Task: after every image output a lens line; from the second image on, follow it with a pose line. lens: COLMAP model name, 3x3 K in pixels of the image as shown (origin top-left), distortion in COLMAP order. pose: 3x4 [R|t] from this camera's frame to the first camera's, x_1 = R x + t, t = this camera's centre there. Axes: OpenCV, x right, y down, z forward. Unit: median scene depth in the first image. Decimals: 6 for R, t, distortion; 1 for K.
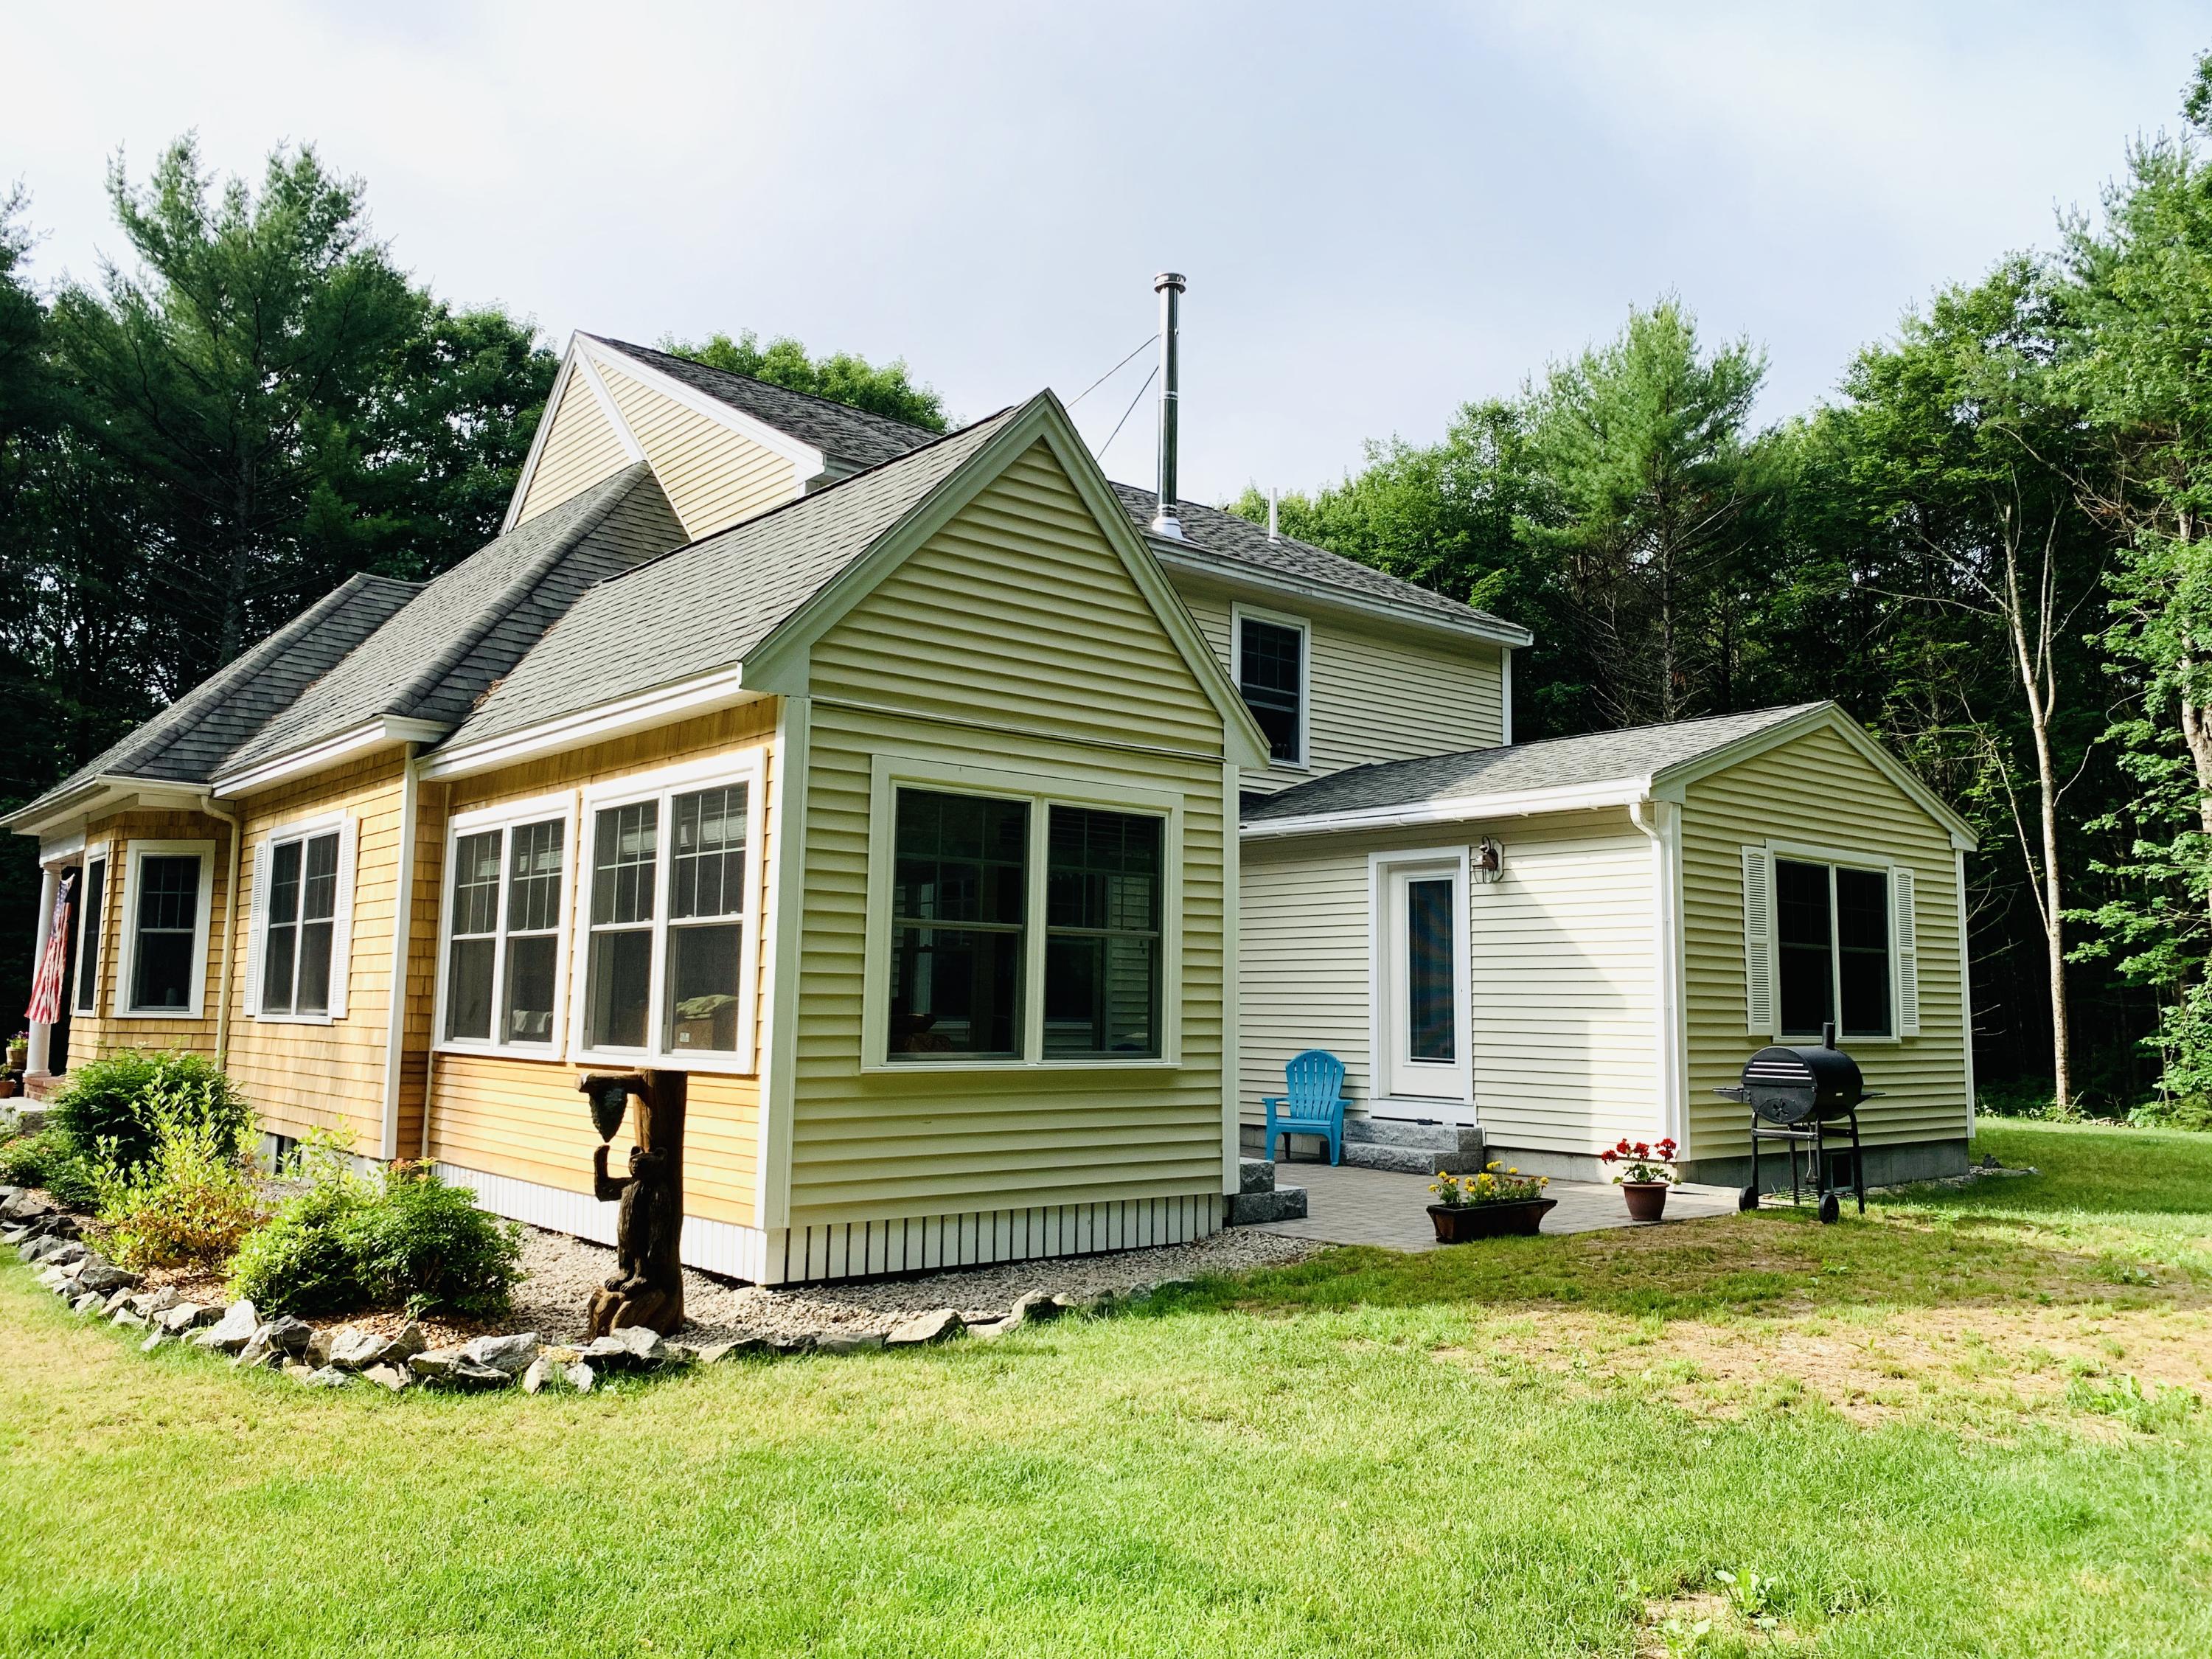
lens RADIAL K [[1667.5, 0, 1106.0], [0, 1667.5, 829.5], [0, 0, 1]] dist [0.076267, -0.120508]
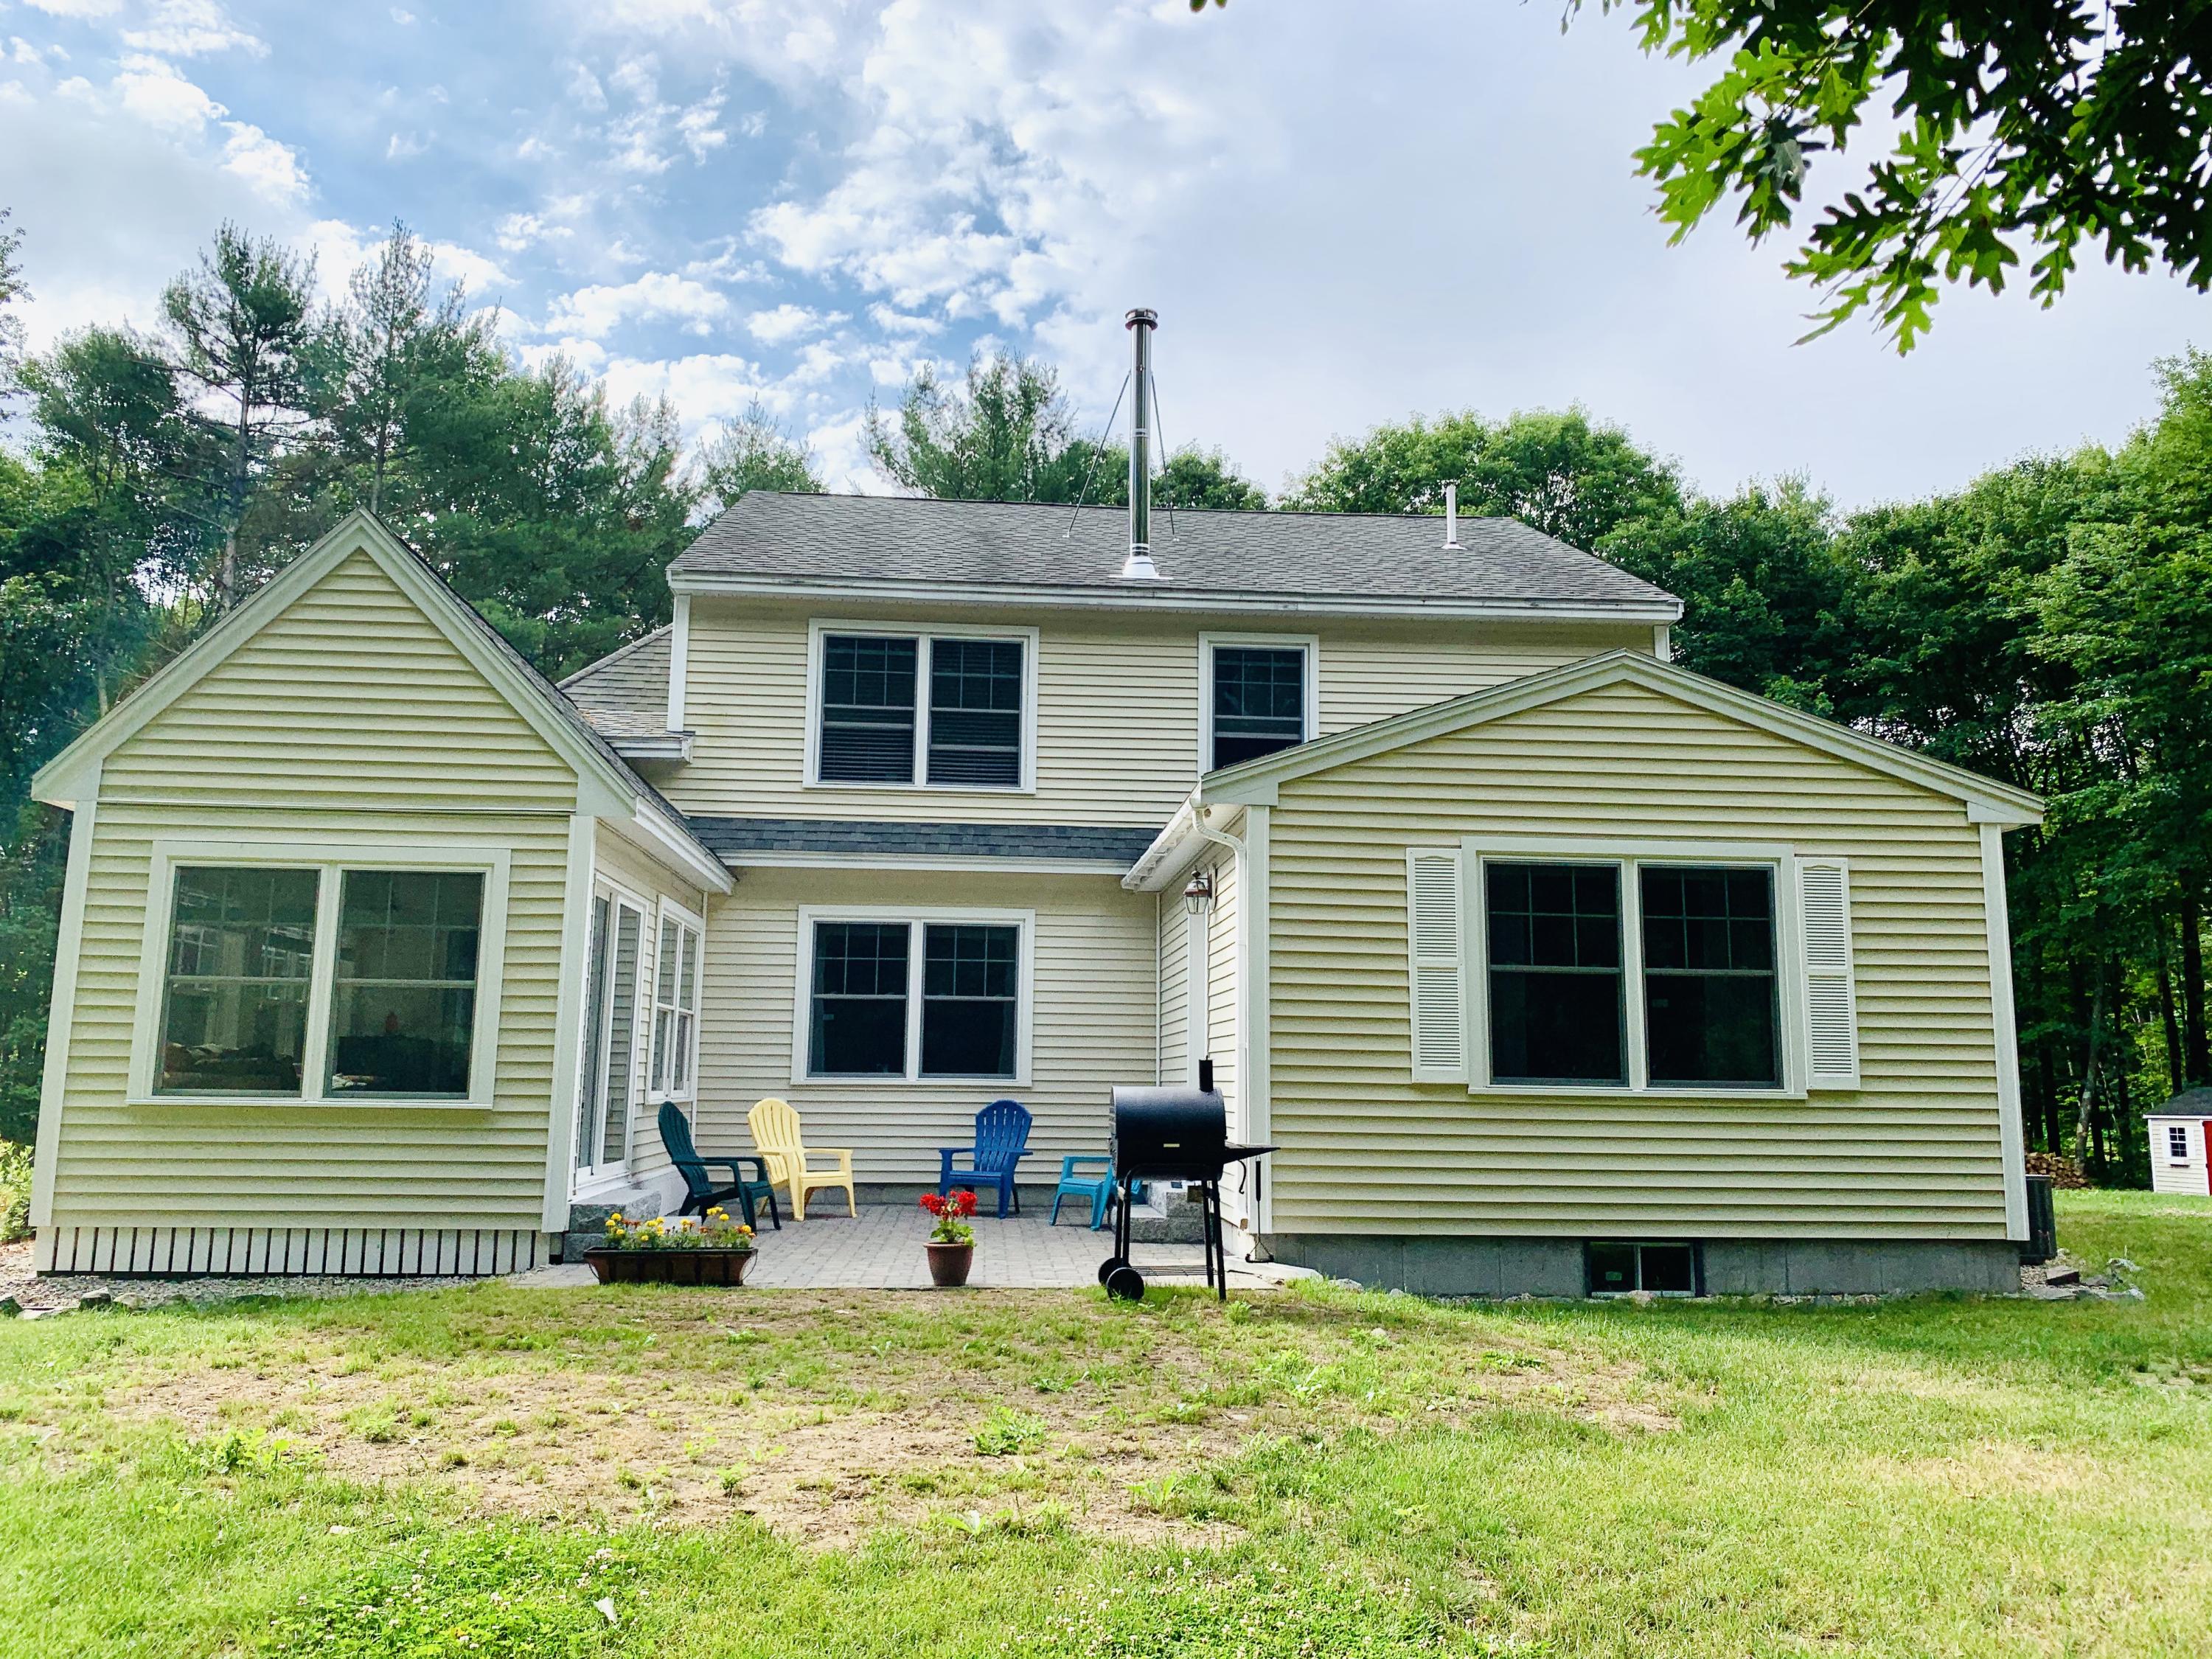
lens RADIAL K [[1667.5, 0, 1106.0], [0, 1667.5, 829.5], [0, 0, 1]] dist [0.076267, -0.120508]
pose [[0.815501, -0.090227, -0.571680, 0.950331], [0.061587, 0.995693, -0.069295, 0.062820], [0.575470, 0.021302, 0.817545, 0.336772]]
